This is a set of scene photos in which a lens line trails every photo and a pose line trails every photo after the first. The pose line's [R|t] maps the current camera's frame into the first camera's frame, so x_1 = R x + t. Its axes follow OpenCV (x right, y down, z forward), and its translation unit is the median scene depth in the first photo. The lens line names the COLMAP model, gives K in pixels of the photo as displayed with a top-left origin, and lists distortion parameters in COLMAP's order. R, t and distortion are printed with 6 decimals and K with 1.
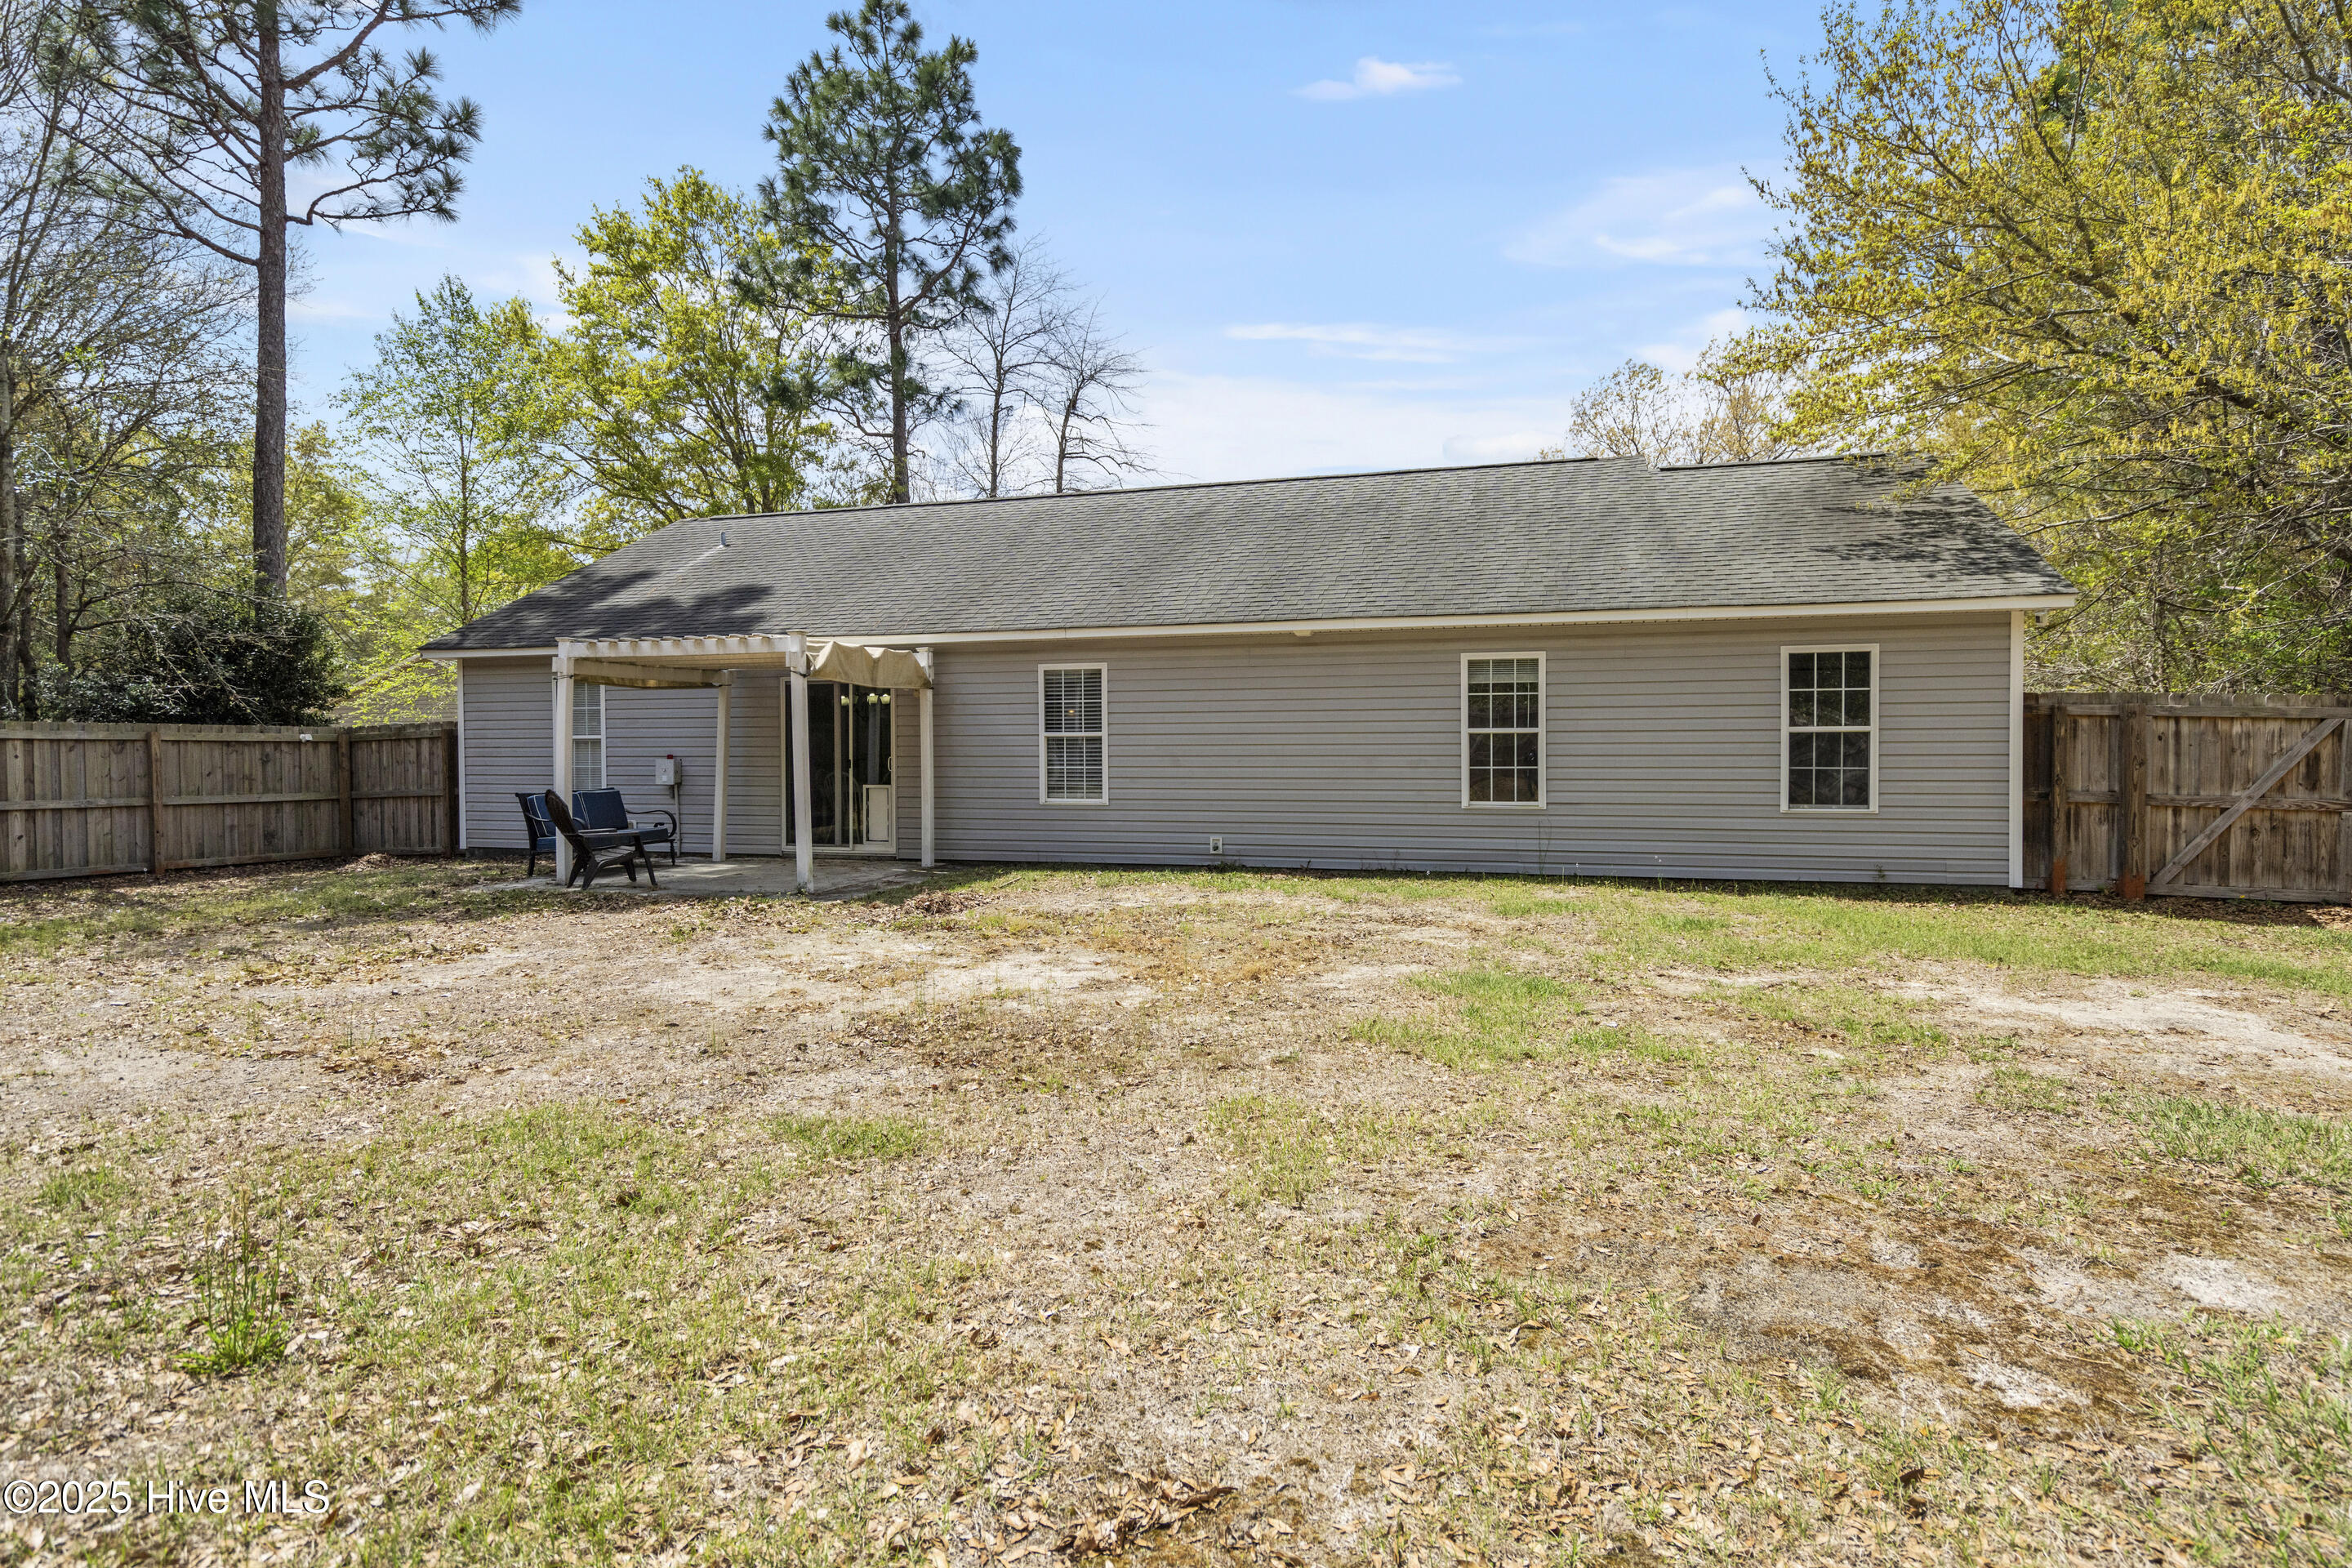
lens RADIAL K [[1198.9, 0, 1176.0], [0, 1198.9, 784.0], [0, 0, 1]] dist [-0.002910, -0.000209]
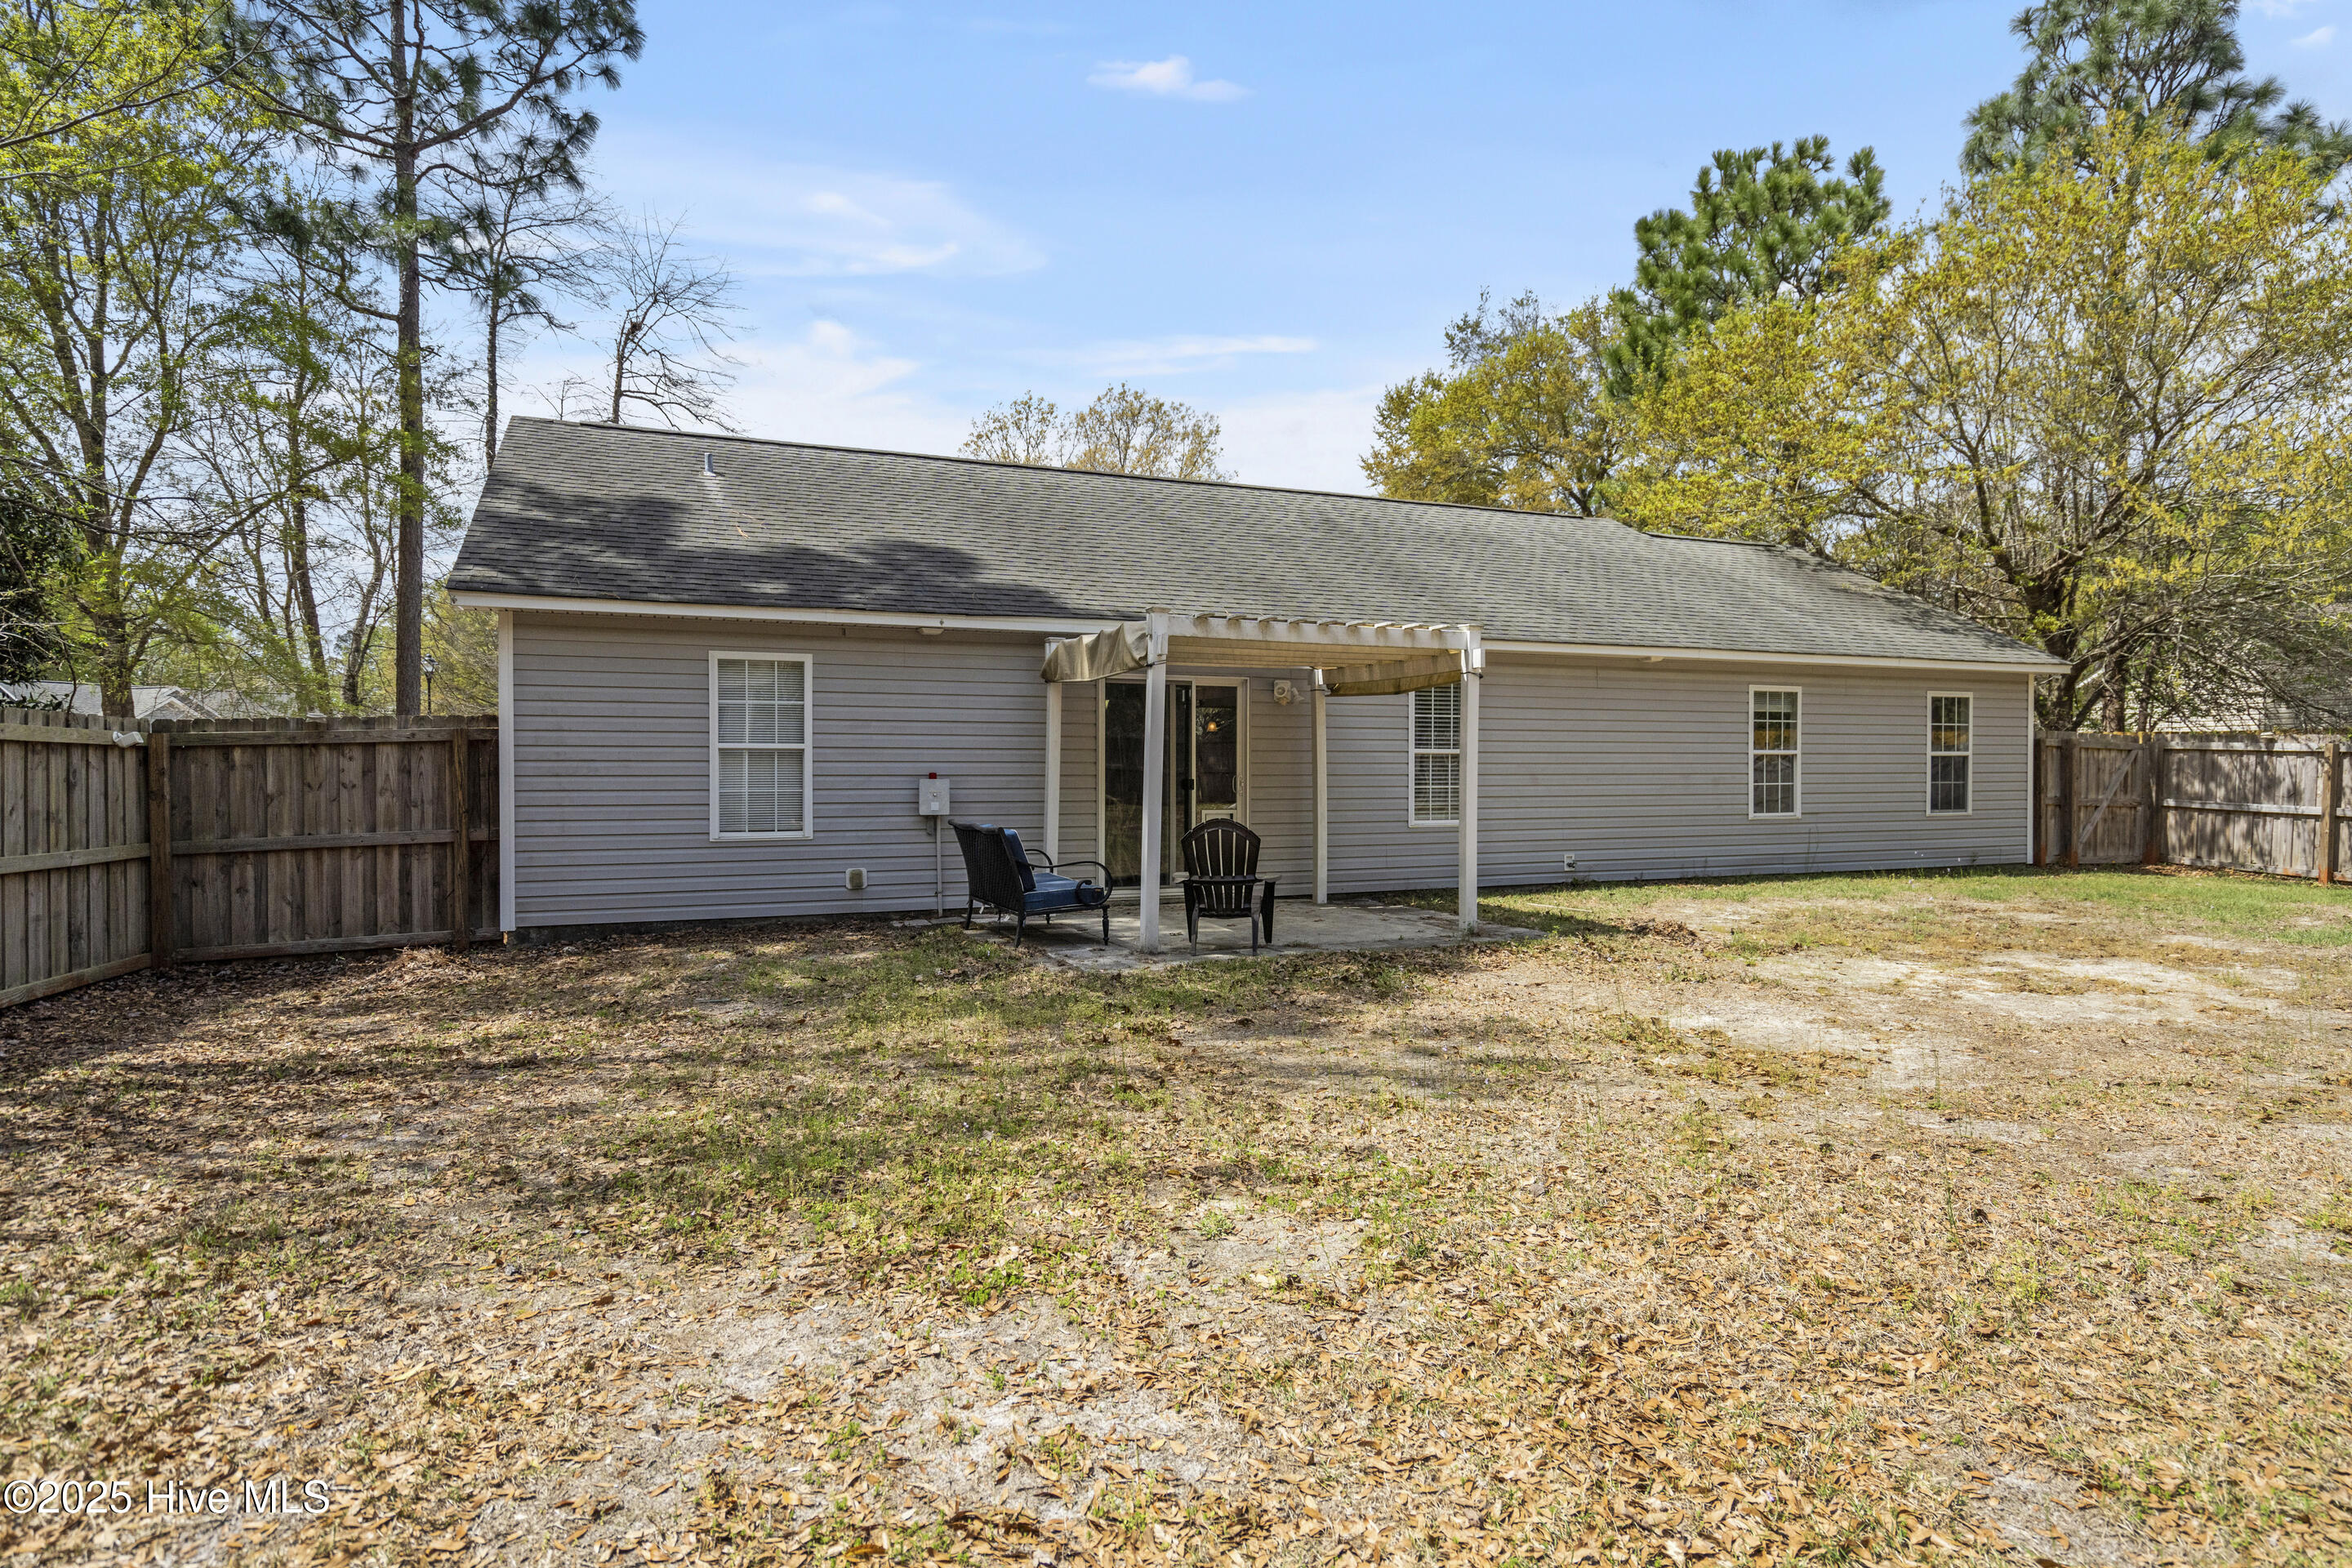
lens RADIAL K [[1312.3, 0, 1176.0], [0, 1312.3, 784.0], [0, 0, 1]] dist [-0.001041, -0.000057]
pose [[0.782129, -0.004374, 0.623101, -0.984773], [0.017095, 0.999750, -0.014439, -0.004770], [-0.622882, 0.021945, 0.782008, 0.359635]]
